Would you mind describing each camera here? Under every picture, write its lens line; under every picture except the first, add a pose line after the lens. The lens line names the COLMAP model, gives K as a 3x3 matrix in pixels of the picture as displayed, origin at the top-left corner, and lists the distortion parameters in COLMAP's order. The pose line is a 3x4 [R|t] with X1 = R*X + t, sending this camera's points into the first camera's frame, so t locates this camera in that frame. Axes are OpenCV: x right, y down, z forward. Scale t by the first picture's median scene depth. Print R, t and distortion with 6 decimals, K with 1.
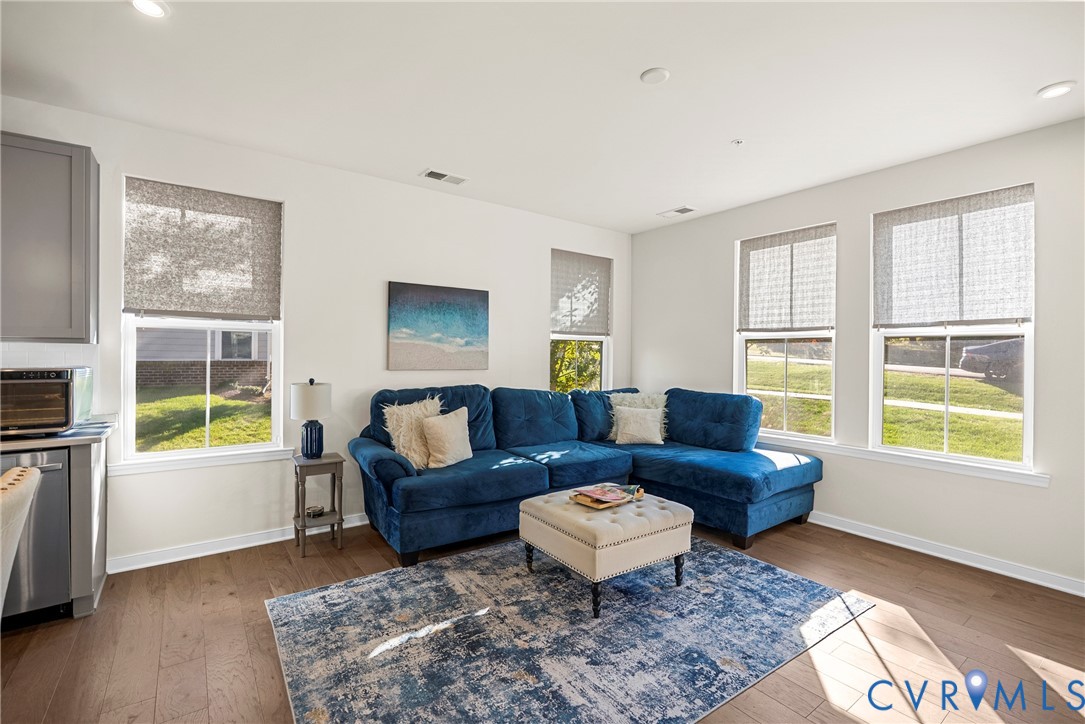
lens RADIAL K [[481.4, 0, 539.5], [0, 481.4, 357.8], [0, 0, 1]] dist [-0.008773, 0.001478]
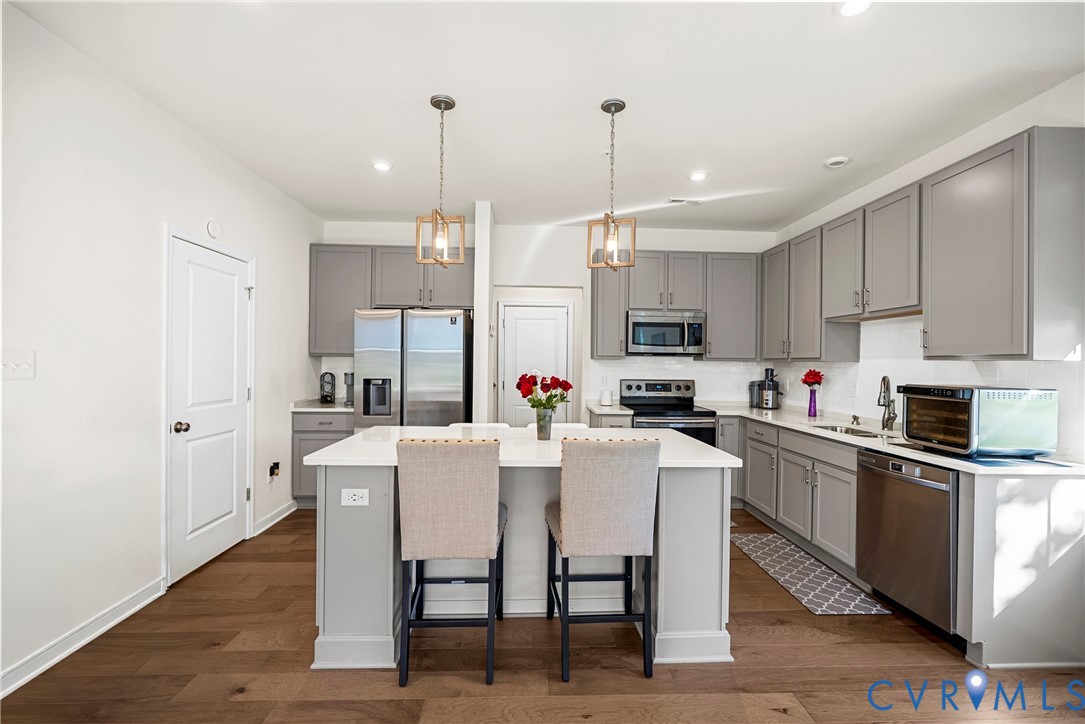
lens RADIAL K [[481.4, 0, 541.1], [0, 481.4, 361.7], [0, 0, 1]] dist [-0.008773, 0.001478]
pose [[-0.557642, -0.015598, -0.829935, 0.196007], [-0.021346, 0.999762, -0.004447, -0.004754], [0.829807, 0.015236, -0.557842, 0.636044]]
